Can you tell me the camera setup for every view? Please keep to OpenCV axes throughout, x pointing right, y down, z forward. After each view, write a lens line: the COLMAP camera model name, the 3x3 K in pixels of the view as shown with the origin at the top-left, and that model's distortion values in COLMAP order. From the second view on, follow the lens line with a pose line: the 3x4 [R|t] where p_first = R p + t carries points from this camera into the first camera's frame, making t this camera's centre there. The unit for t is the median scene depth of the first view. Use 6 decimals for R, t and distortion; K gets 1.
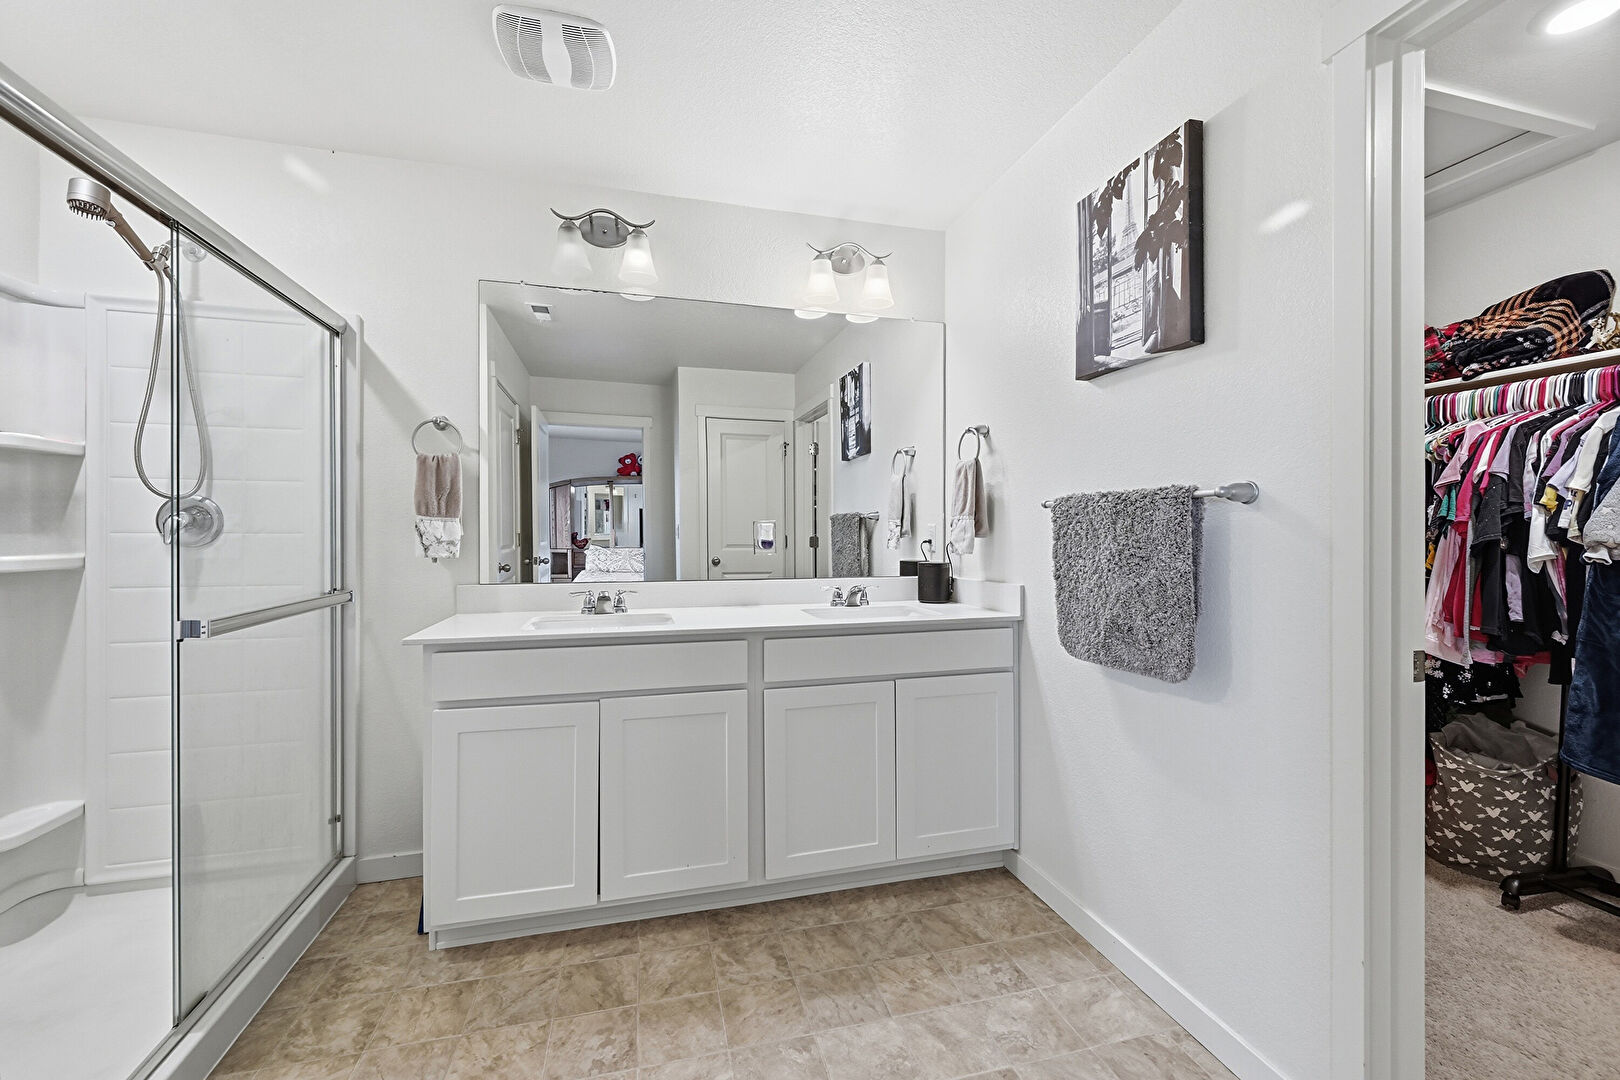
lens RADIAL K [[643.8, 0, 808.9], [0, 643.8, 534.9], [0, 0, 1]] dist [-0.000181, -0.000012]
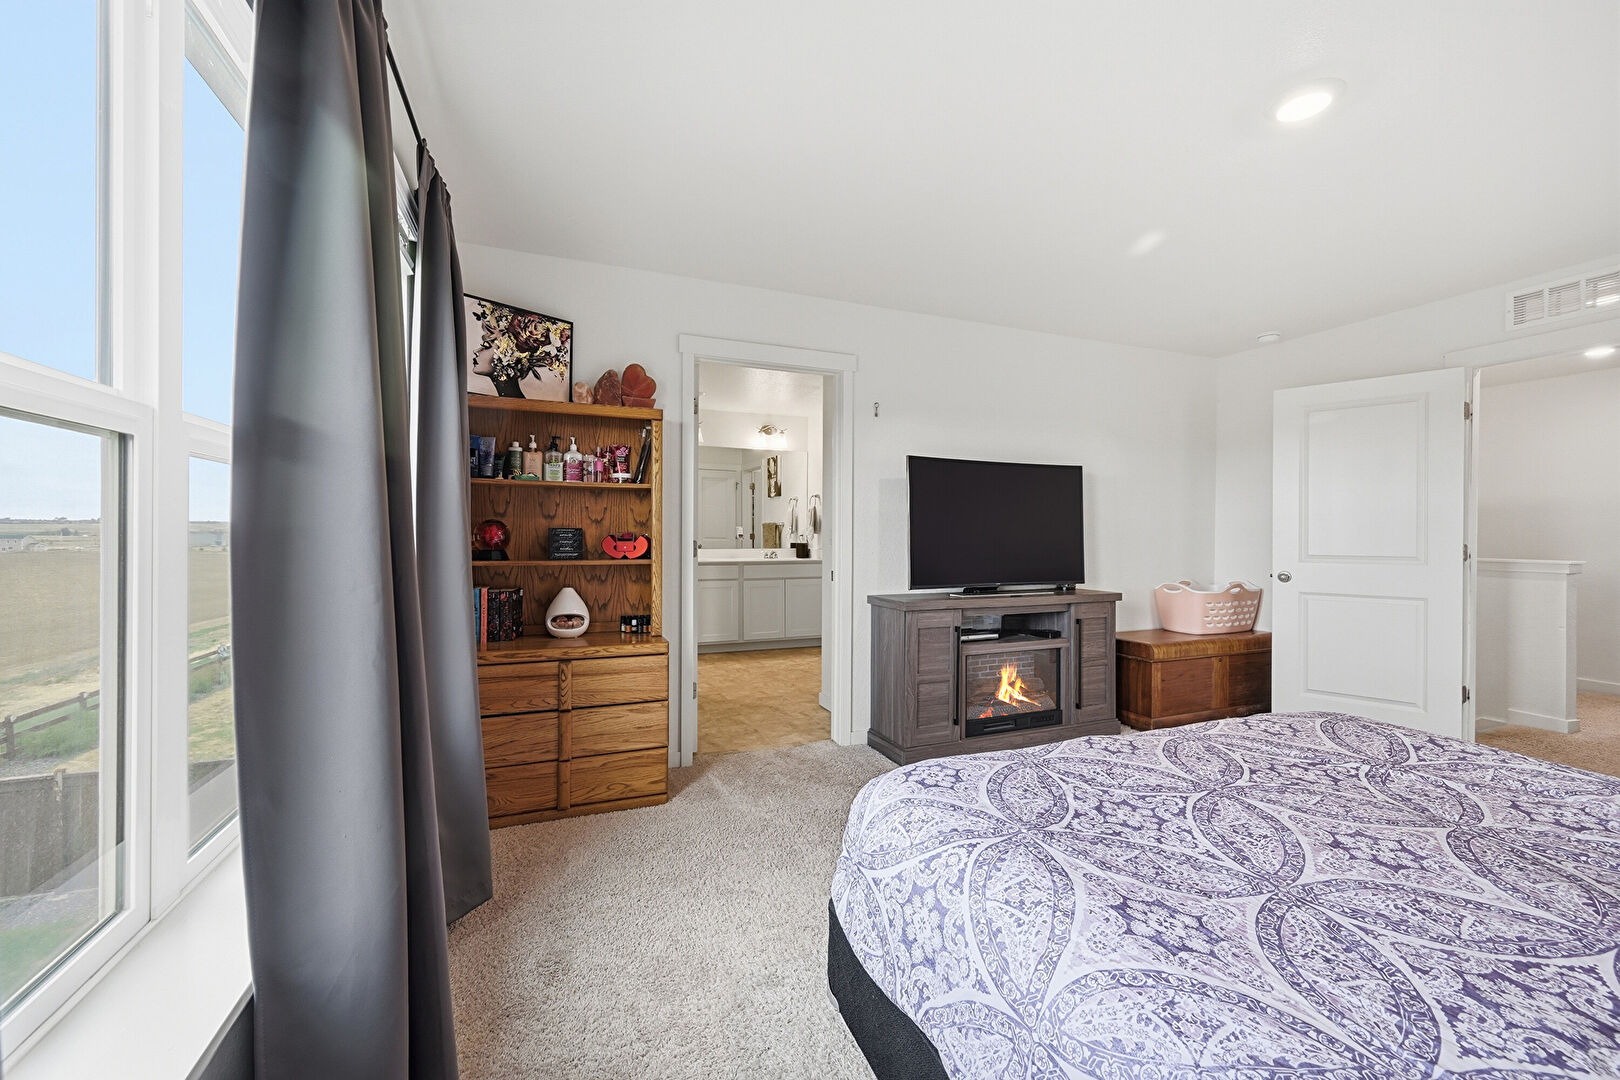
lens RADIAL K [[643.8, 0, 808.9], [0, 643.8, 534.9], [0, 0, 1]] dist [-0.000181, -0.000012]
pose [[0.993228, 0.004006, 0.116116, -0.085305], [-0.004364, 0.999986, 0.002834, 0.001478], [-0.116103, -0.003322, 0.993232, -1.573264]]
